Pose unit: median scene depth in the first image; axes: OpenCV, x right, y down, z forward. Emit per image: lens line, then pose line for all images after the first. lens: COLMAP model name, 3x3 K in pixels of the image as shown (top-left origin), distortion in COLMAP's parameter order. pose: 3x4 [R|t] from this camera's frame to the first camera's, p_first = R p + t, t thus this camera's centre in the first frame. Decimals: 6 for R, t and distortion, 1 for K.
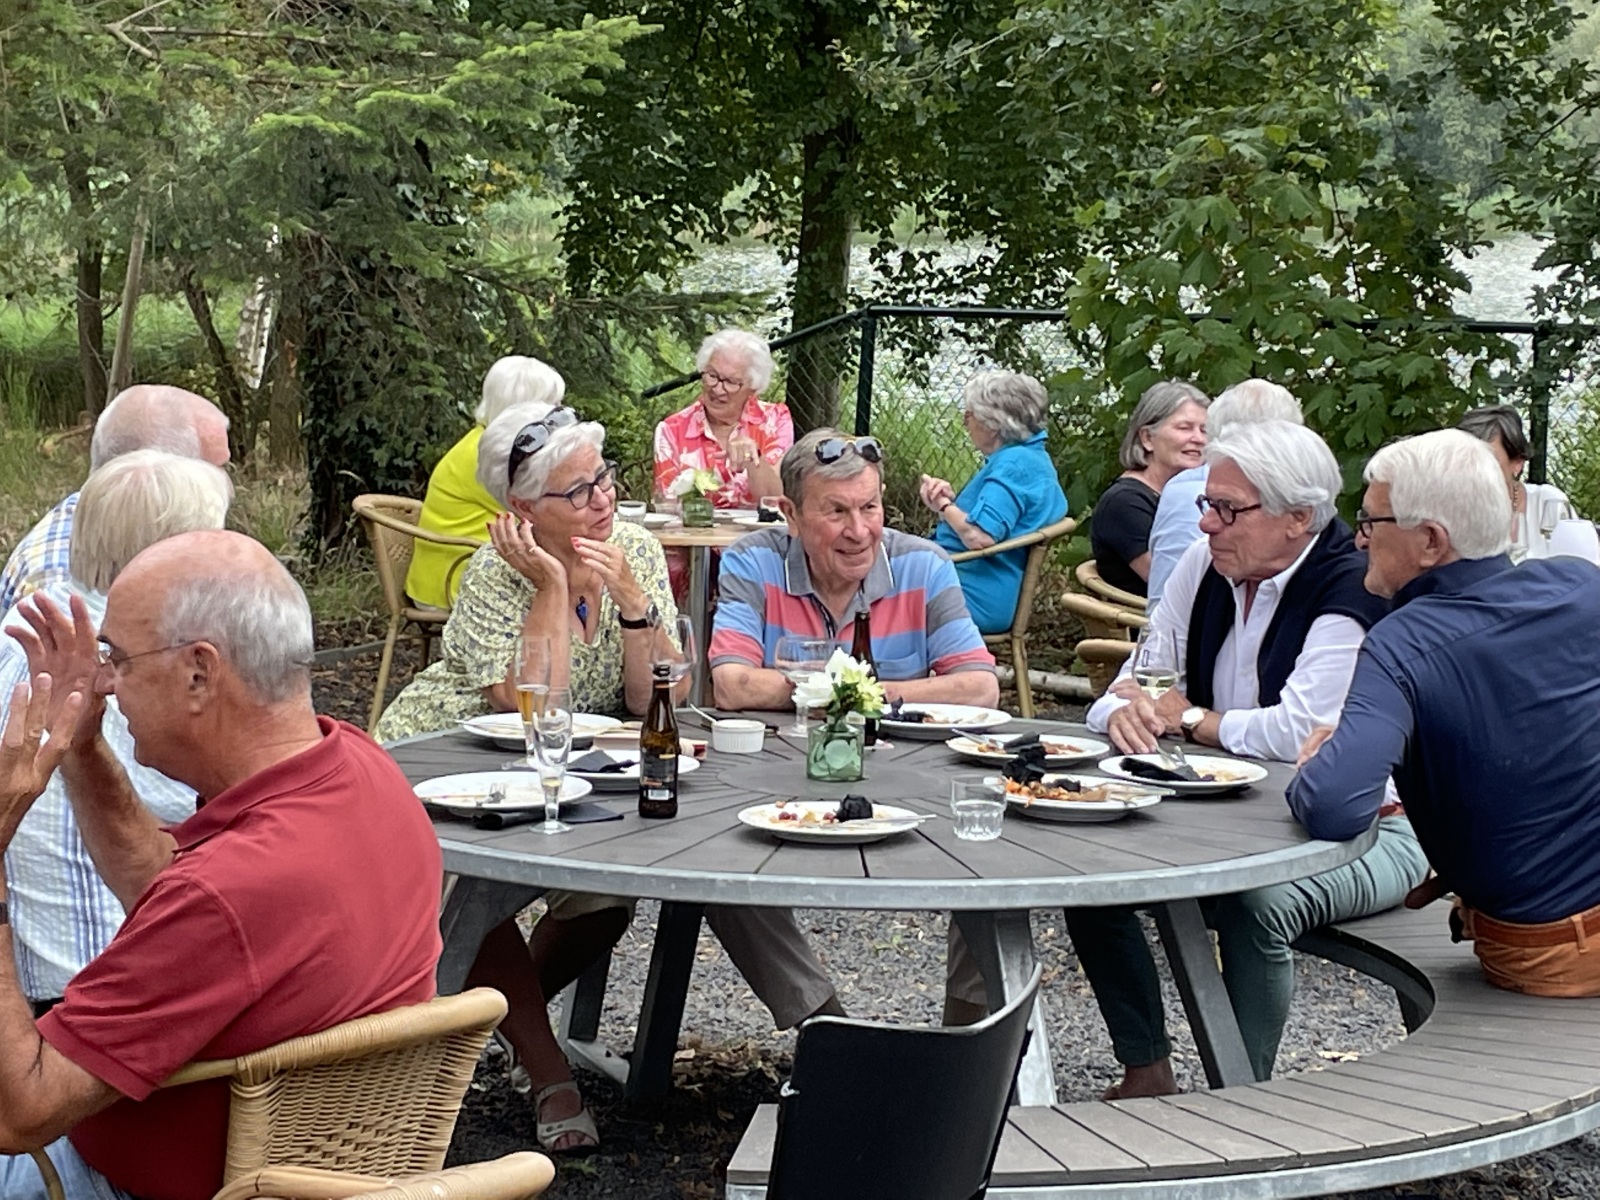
lens RADIAL K [[3794.6, 0, 800.0], [0, 3794.6, 600.0], [0, 0, 1]] dist [0.005715, 0.115255]
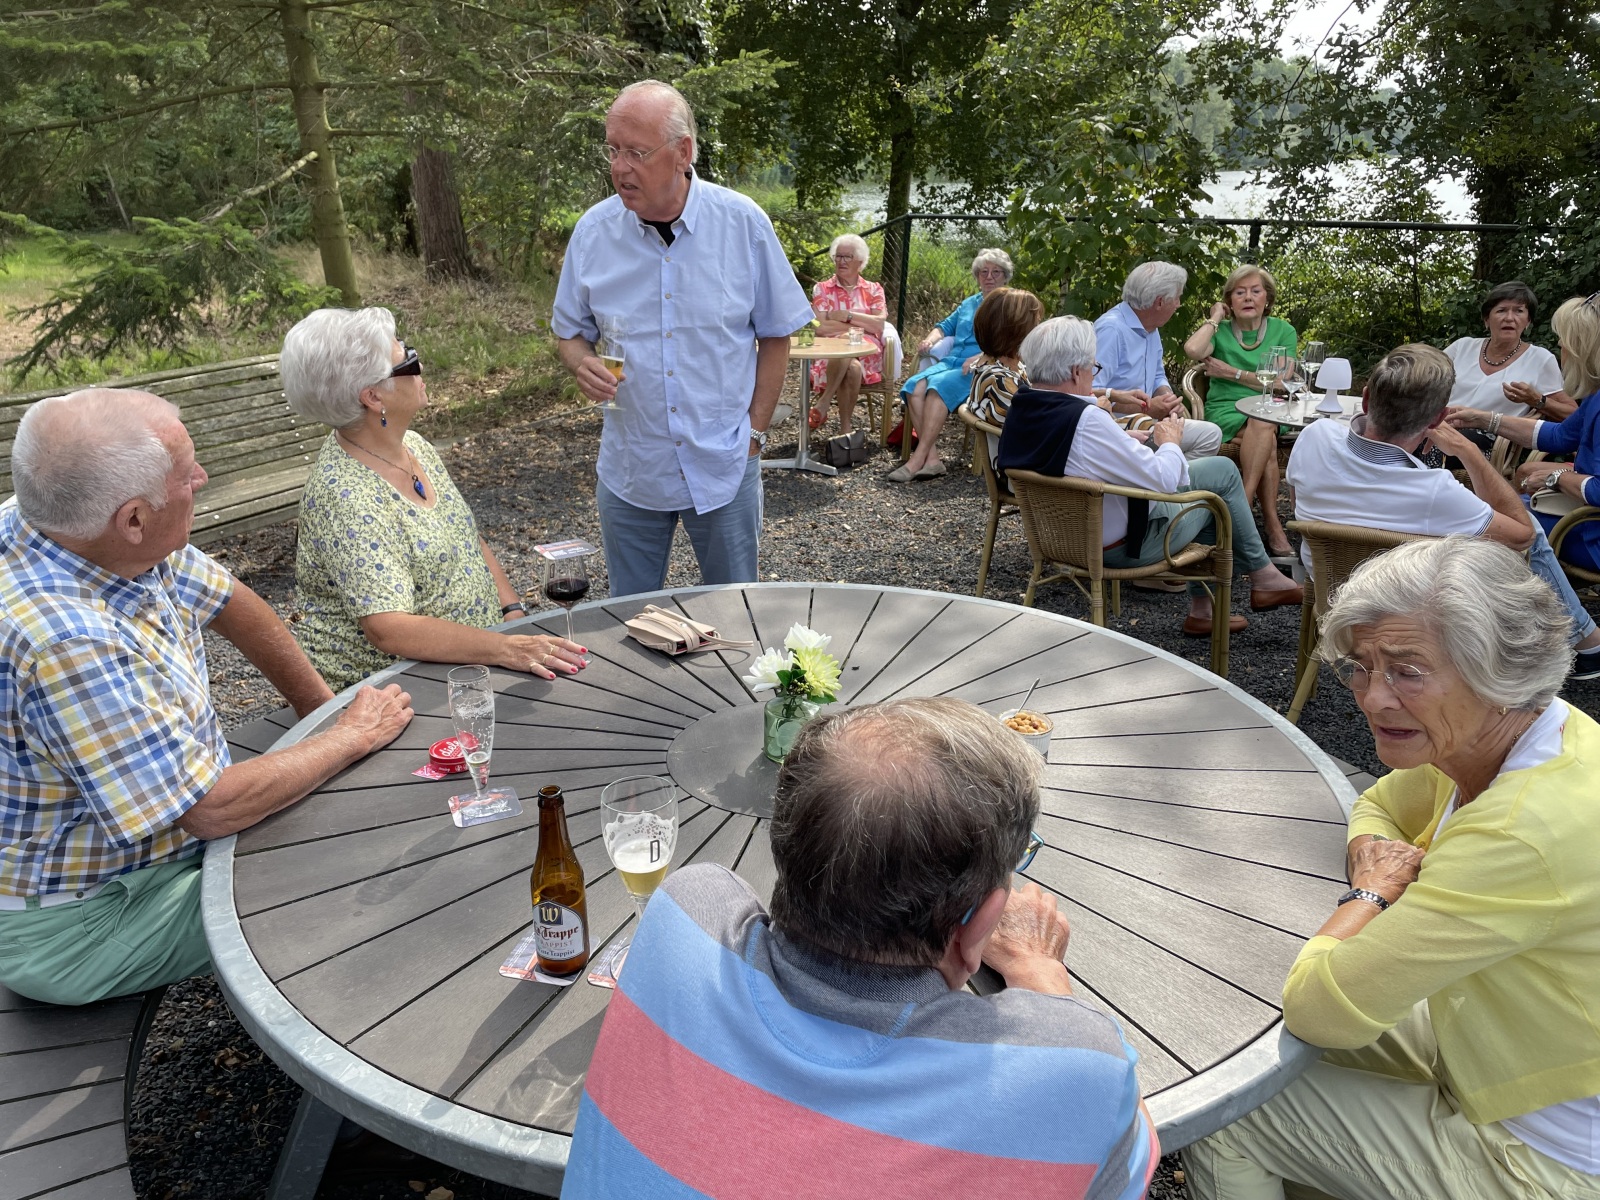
lens RADIAL K [[1183.3, 0, 800.0], [0, 1183.3, 600.0], [0, 0, 1]] dist [0.056845, 0.000111]
pose [[0.996582, 0.015829, -0.081077, 0.016546], [0.004100, 0.970782, 0.239928, -0.029644], [0.082506, -0.239441, 0.967399, 0.315666]]
